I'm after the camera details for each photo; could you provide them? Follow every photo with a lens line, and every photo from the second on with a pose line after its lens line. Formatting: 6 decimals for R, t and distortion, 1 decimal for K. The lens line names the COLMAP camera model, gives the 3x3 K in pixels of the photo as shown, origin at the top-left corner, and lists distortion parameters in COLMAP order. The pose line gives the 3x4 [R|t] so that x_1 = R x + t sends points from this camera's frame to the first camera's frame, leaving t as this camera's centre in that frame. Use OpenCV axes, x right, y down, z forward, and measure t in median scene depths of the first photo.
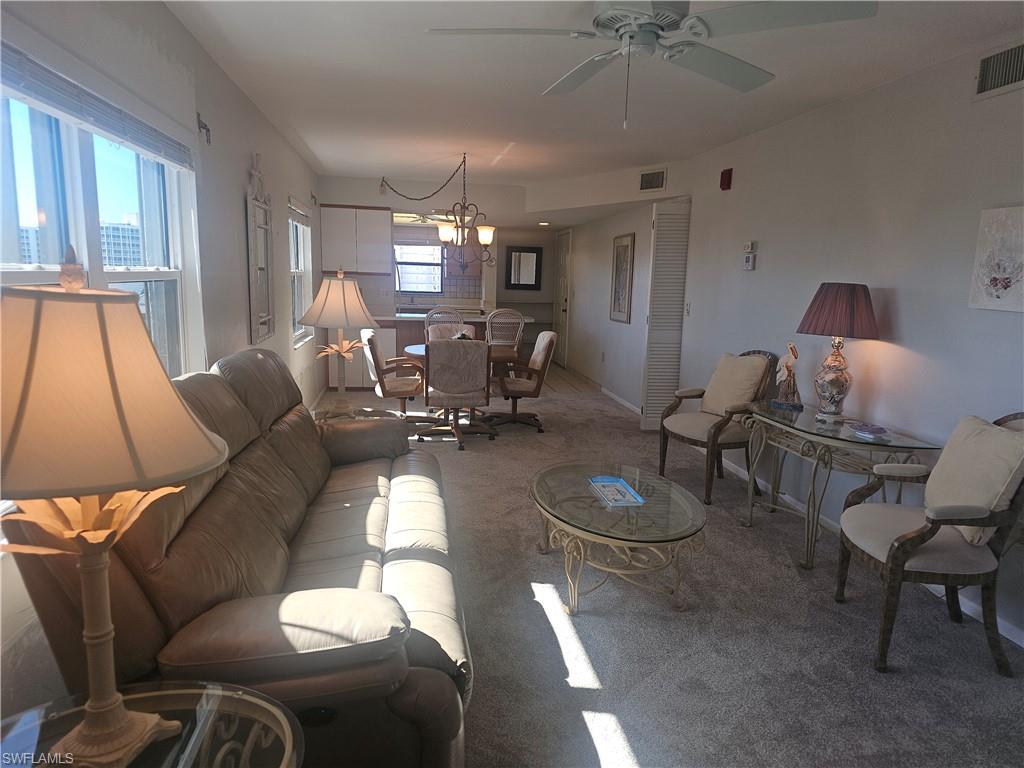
lens RADIAL K [[685.0, 0, 514.9], [0, 685.0, 390.9], [0, 0, 1]] dist [0.063590, -0.048205]
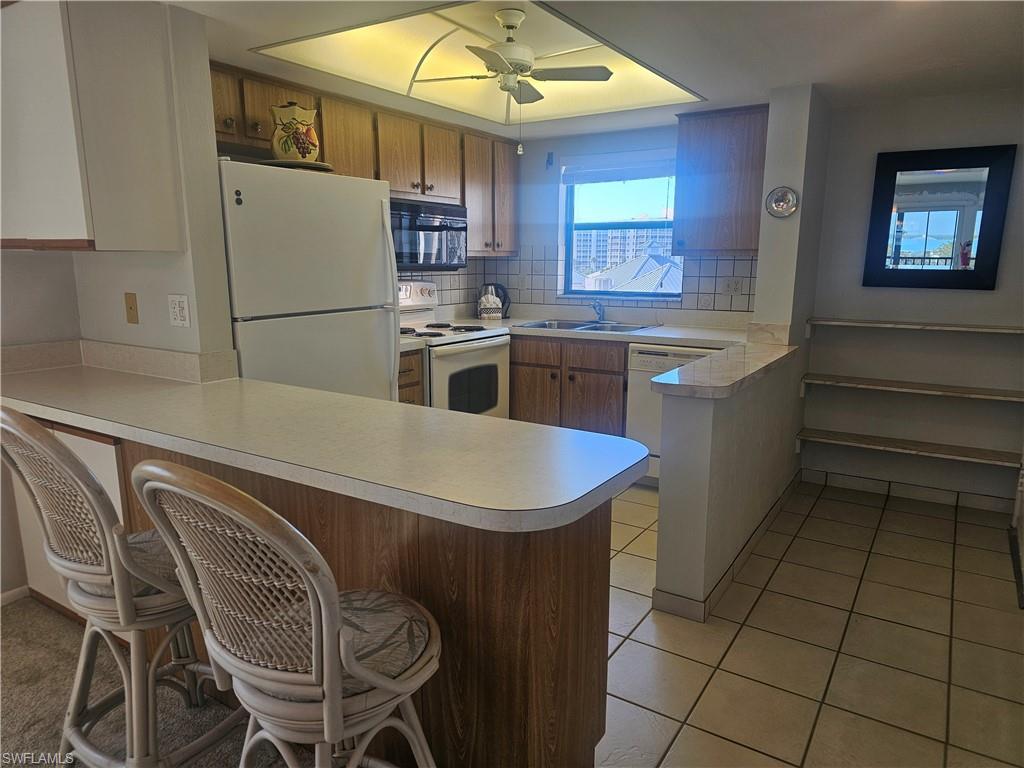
lens RADIAL K [[685.0, 0, 509.5], [0, 685.0, 387.8], [0, 0, 1]] dist [0.063590, -0.048205]
pose [[0.747276, 0.105068, -0.656154, 0.263526], [-0.095709, 0.994143, 0.050188, -0.311734], [0.657585, 0.025296, 0.752956, 1.977518]]
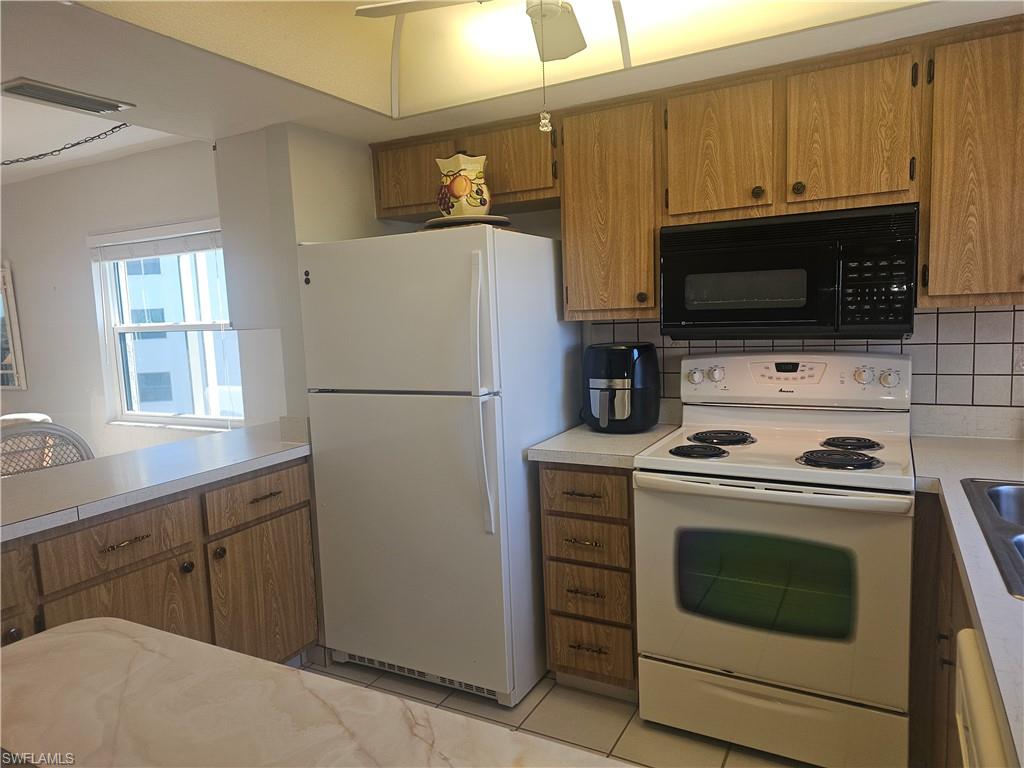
lens RADIAL K [[685.0, 0, 506.0], [0, 685.0, 382.0], [0, 0, 1]] dist [0.063590, -0.048205]
pose [[-0.607342, 0.090051, -0.789321, 0.048315], [-0.103716, 0.976064, 0.191161, -0.490924], [0.787642, 0.197965, -0.583464, 2.917127]]
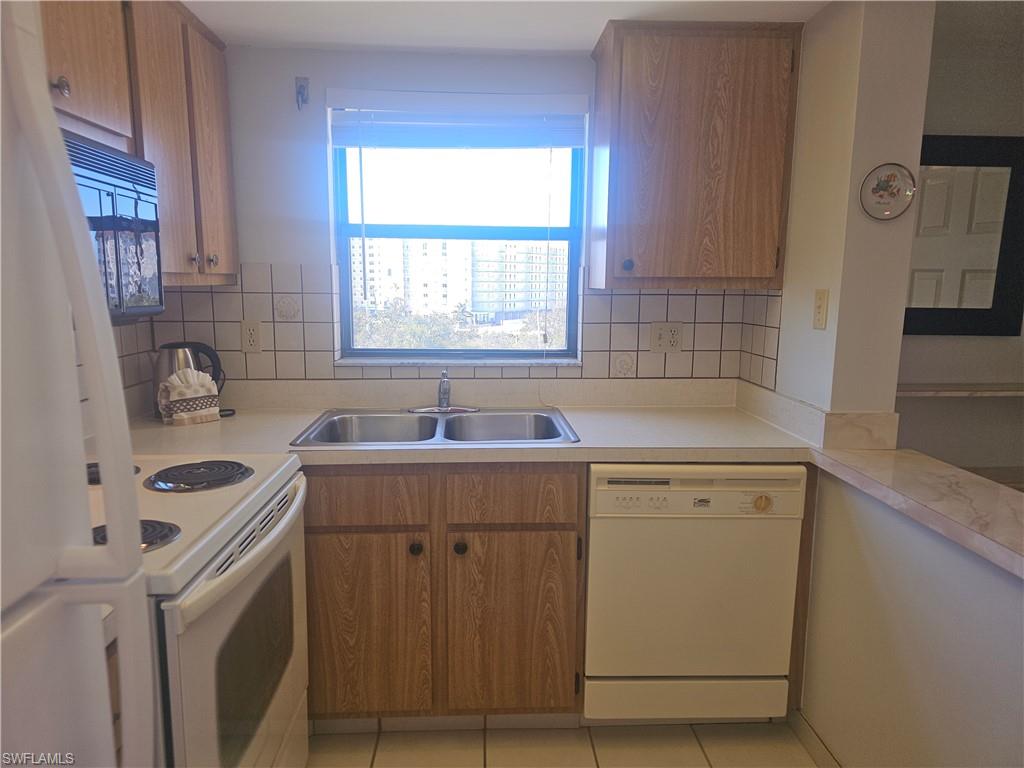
lens RADIAL K [[685.0, 0, 507.5], [0, 685.0, 392.8], [0, 0, 1]] dist [0.063590, -0.048205]
pose [[0.993557, 0.002371, -0.113313, -0.317569], [-0.003162, 0.999972, -0.006801, -0.397963], [0.113293, 0.007116, 0.993536, 2.380952]]
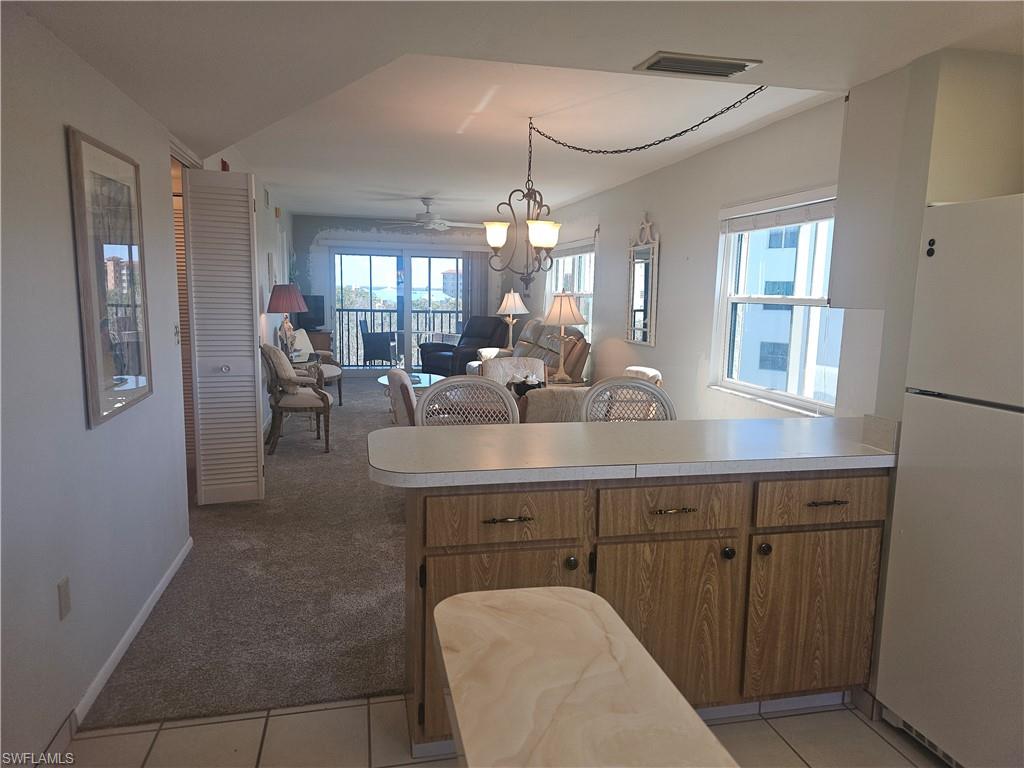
lens RADIAL K [[685.0, 0, 517.0], [0, 685.0, 387.5], [0, 0, 1]] dist [0.063590, -0.048205]
pose [[-0.995881, -0.030850, -0.085262, -0.019259], [-0.055440, 0.951262, 0.303360, -0.484058], [0.071748, 0.306837, -0.949054, 2.866539]]
